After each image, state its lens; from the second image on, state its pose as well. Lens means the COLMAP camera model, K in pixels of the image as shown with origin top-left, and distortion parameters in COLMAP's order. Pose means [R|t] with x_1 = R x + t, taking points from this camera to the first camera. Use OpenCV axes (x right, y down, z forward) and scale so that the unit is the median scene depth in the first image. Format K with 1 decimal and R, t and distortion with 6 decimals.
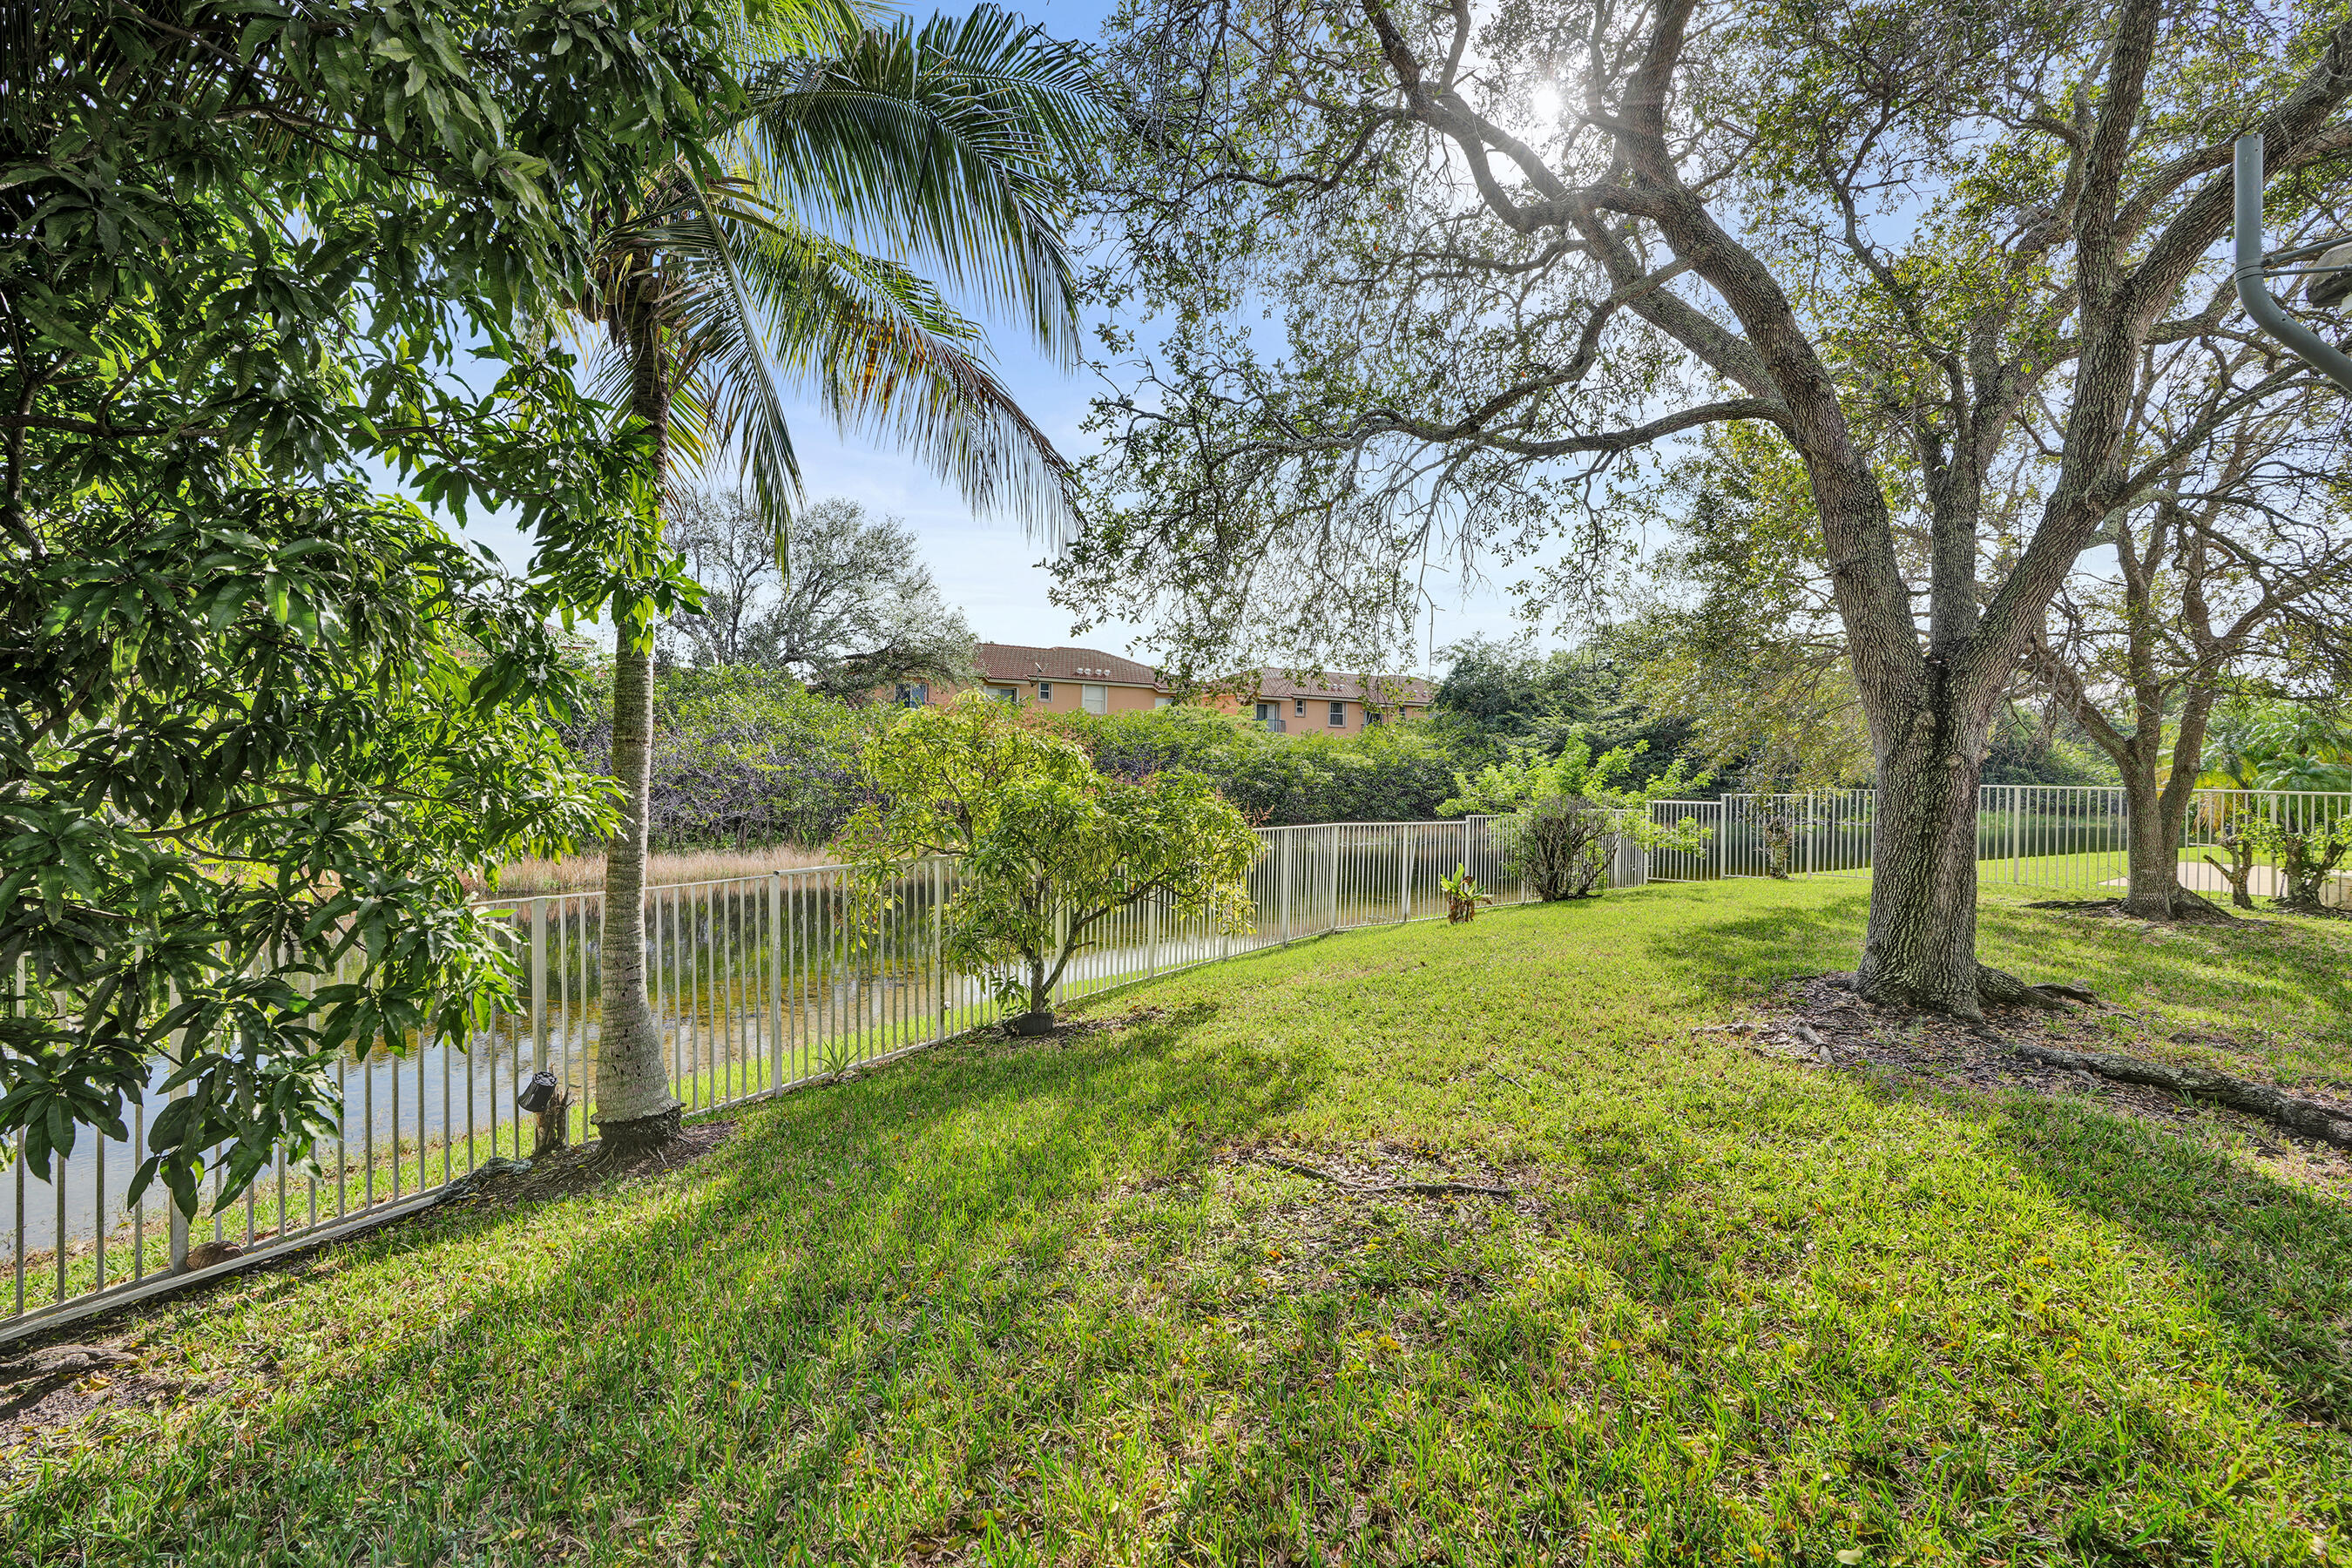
lens RADIAL K [[1076.1, 0, 1189.5], [0, 1076.1, 762.1], [0, 0, 1]] dist [0.002354, 0.000295]
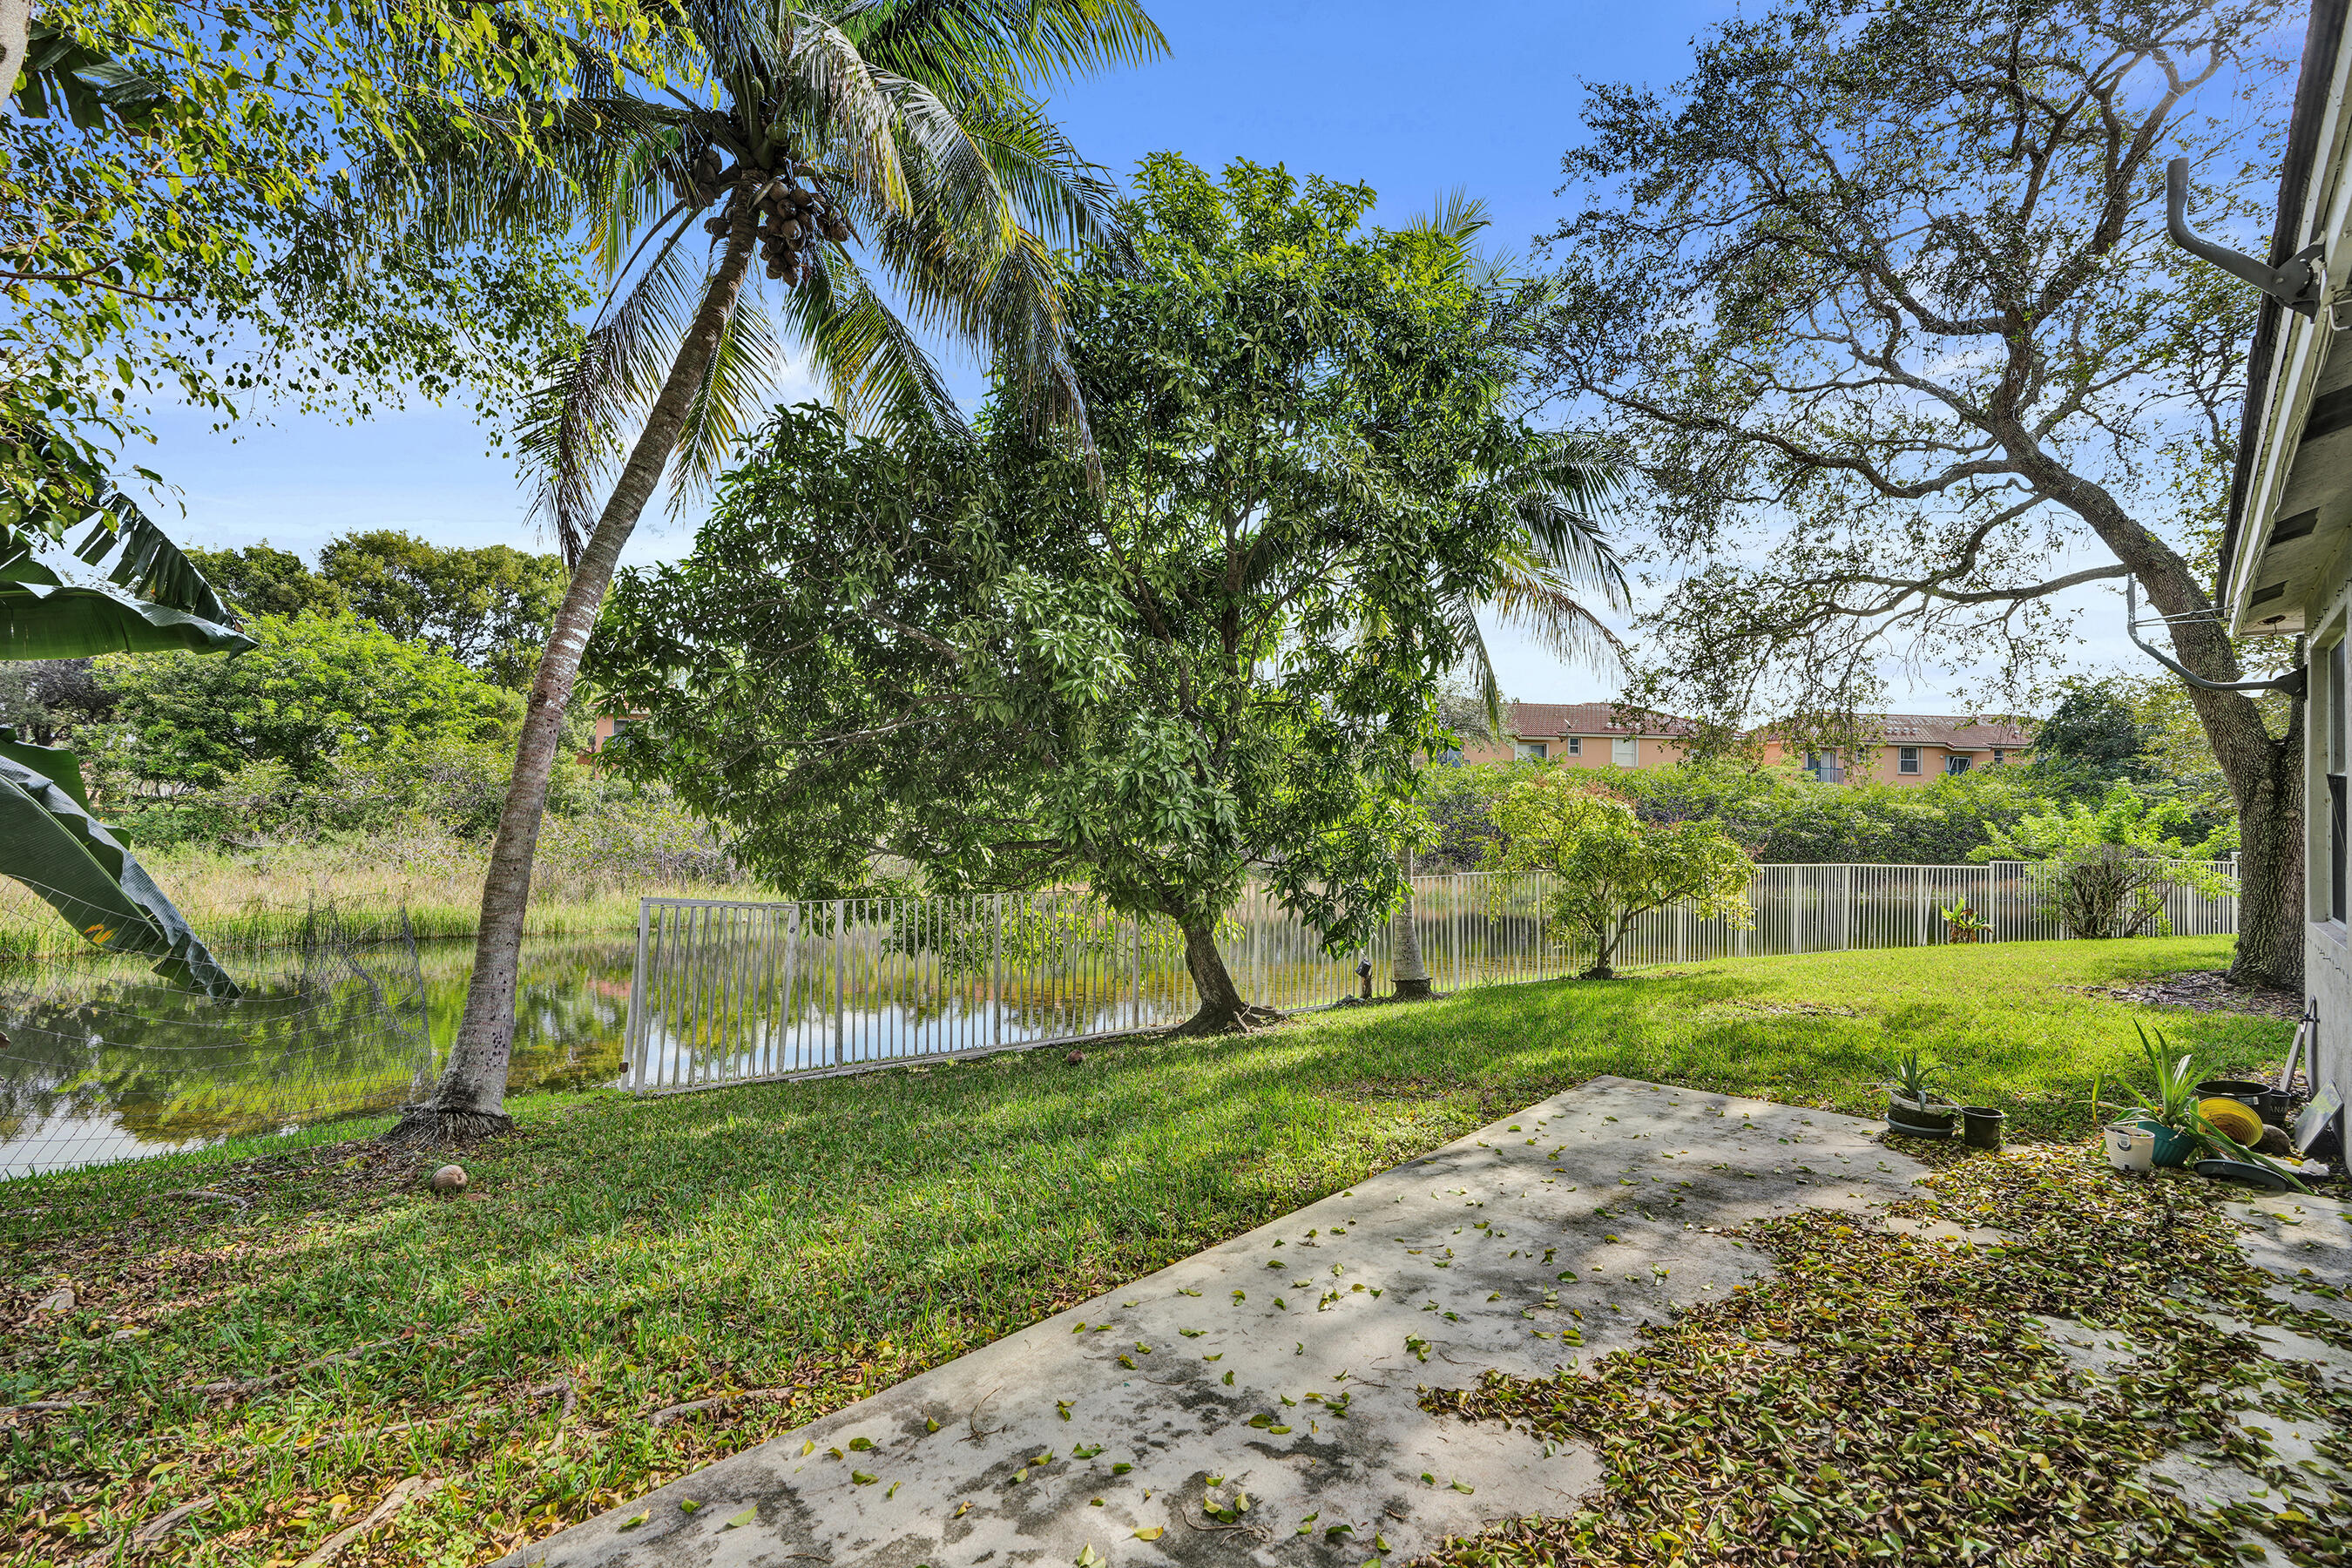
lens RADIAL K [[1062.9, 0, 1188.4], [0, 1062.9, 791.5], [0, 0, 1]] dist [-0.002175, -0.000284]
pose [[0.889007, -0.011361, -0.457752, 0.030370], [0.002021, 0.999780, -0.020890, -0.001933], [0.457888, 0.017647, 0.888835, -0.524007]]
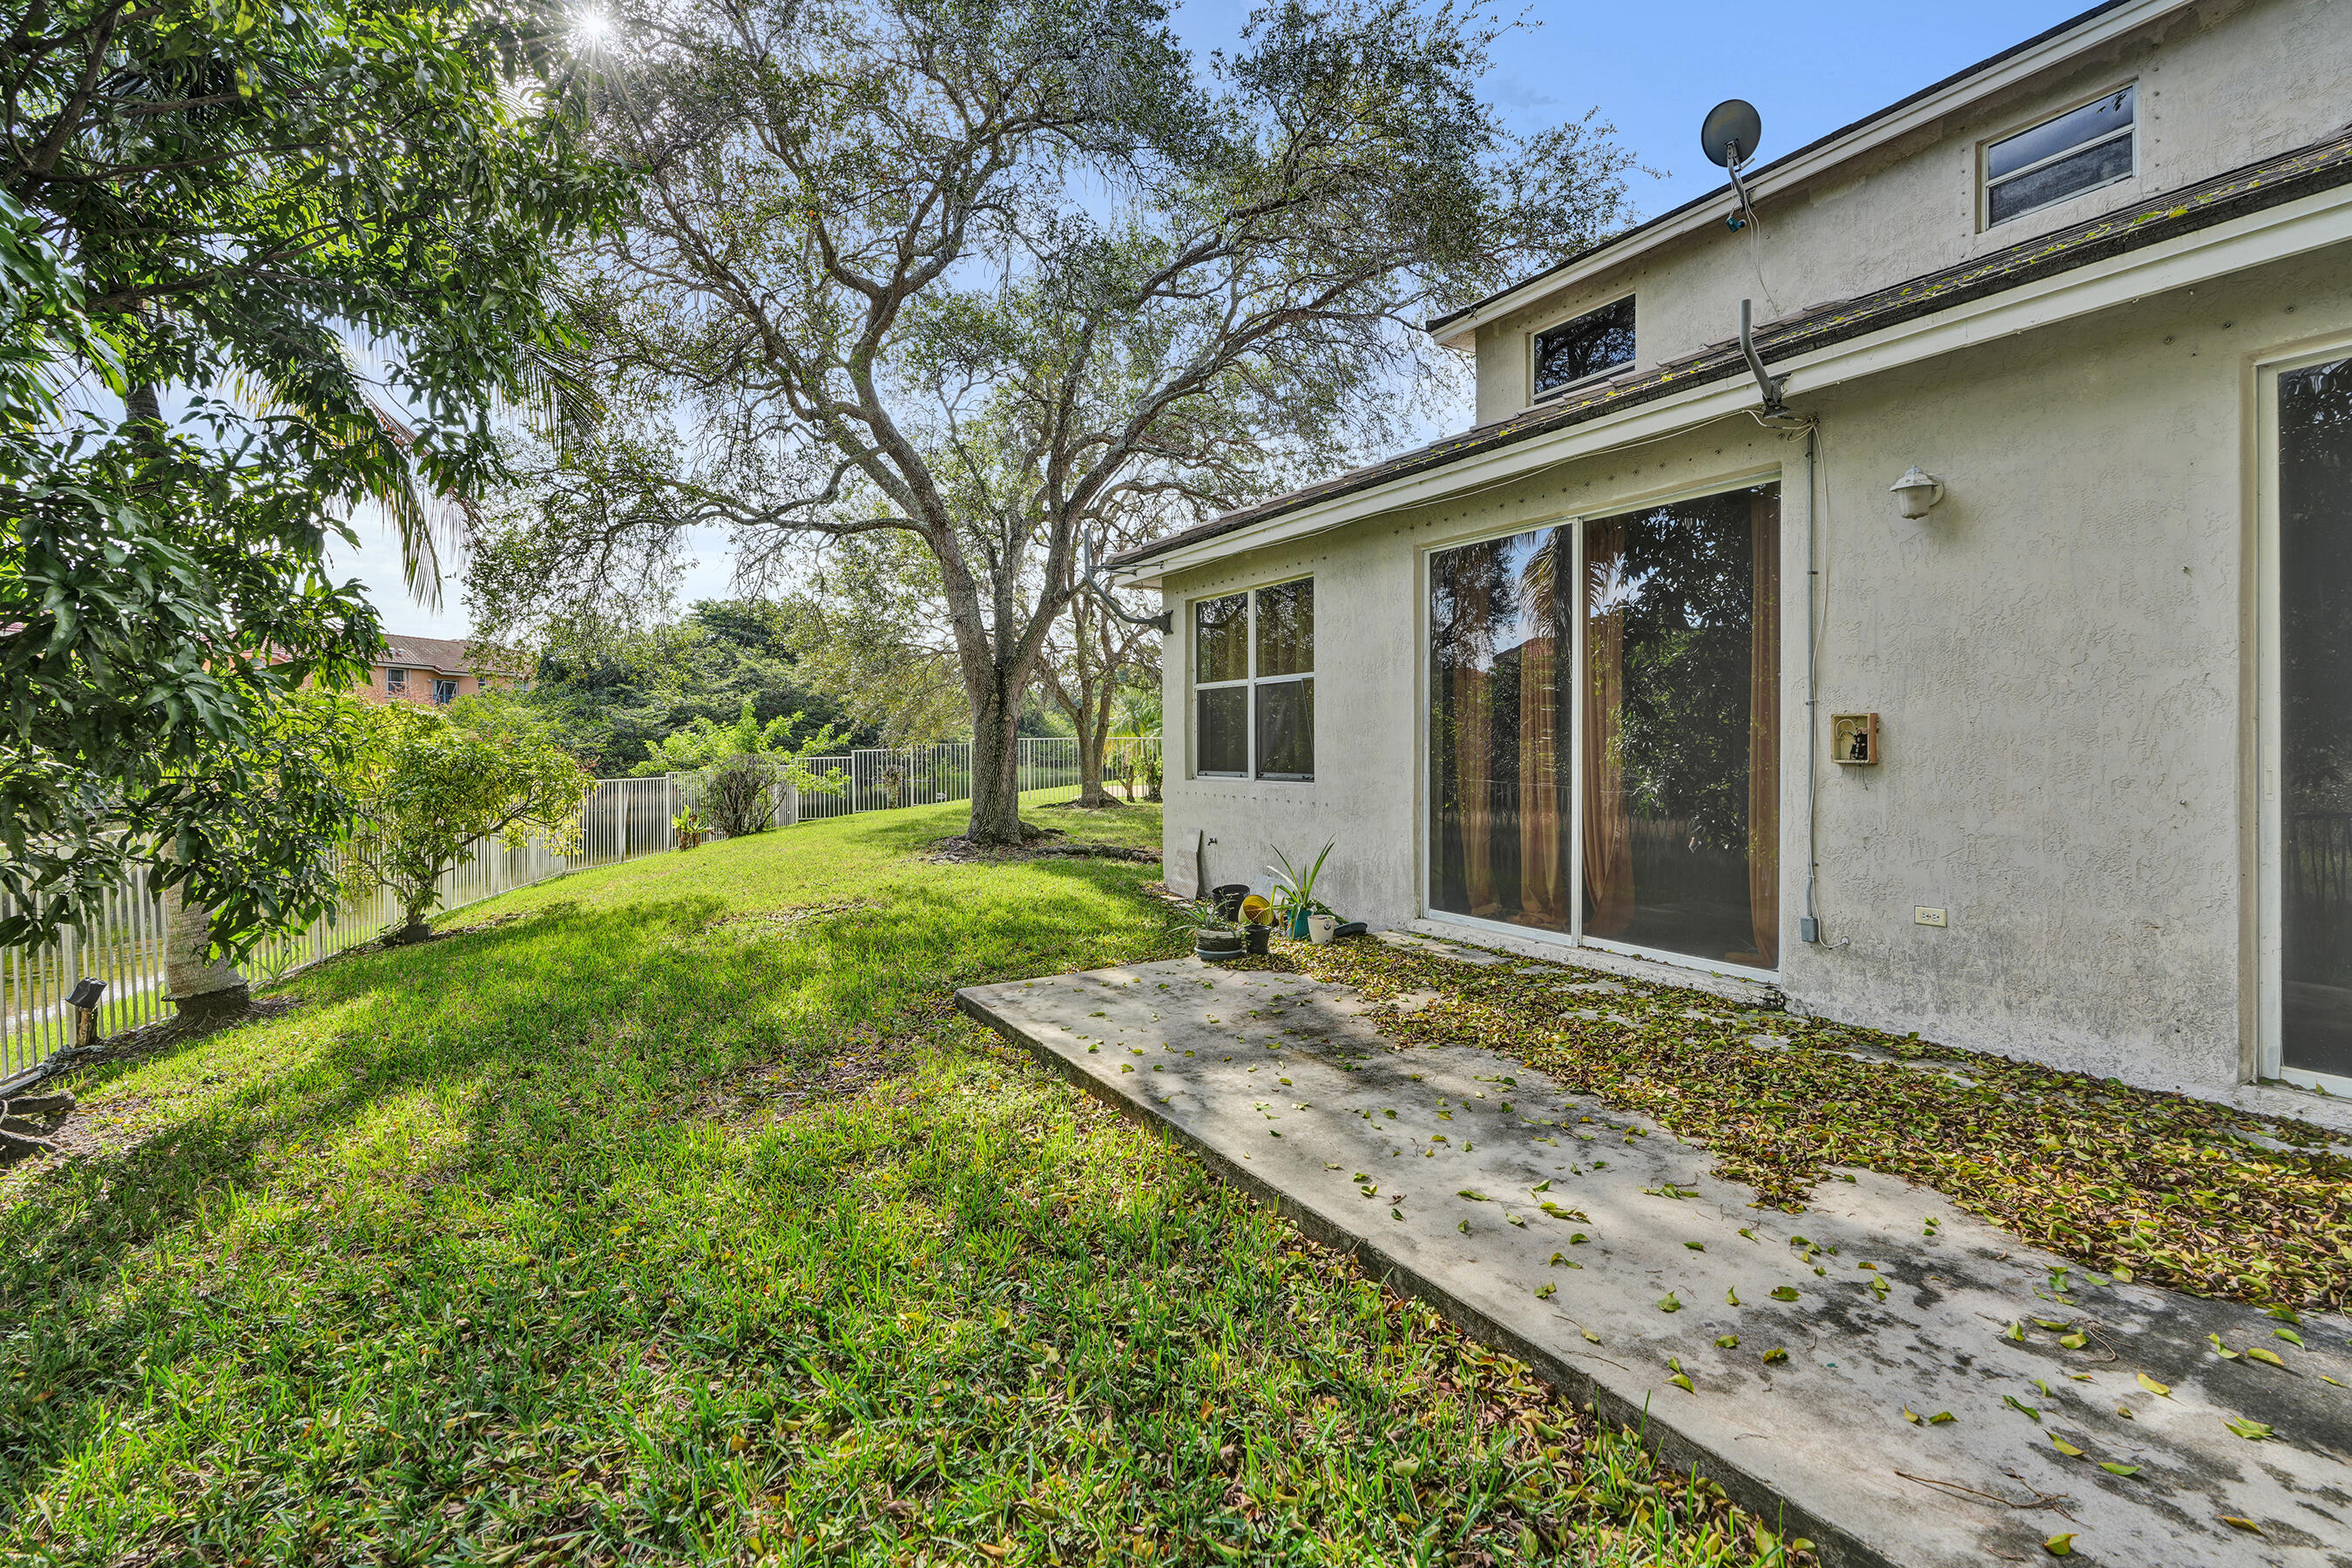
lens RADIAL K [[1076.1, 0, 1189.5], [0, 1076.1, 762.1], [0, 0, 1]] dist [0.002354, 0.000295]
pose [[0.690313, -0.038353, 0.722494, -0.296314], [0.019909, 0.999223, 0.034021, 0.011014], [-0.723237, -0.009101, 0.690540, -0.367779]]
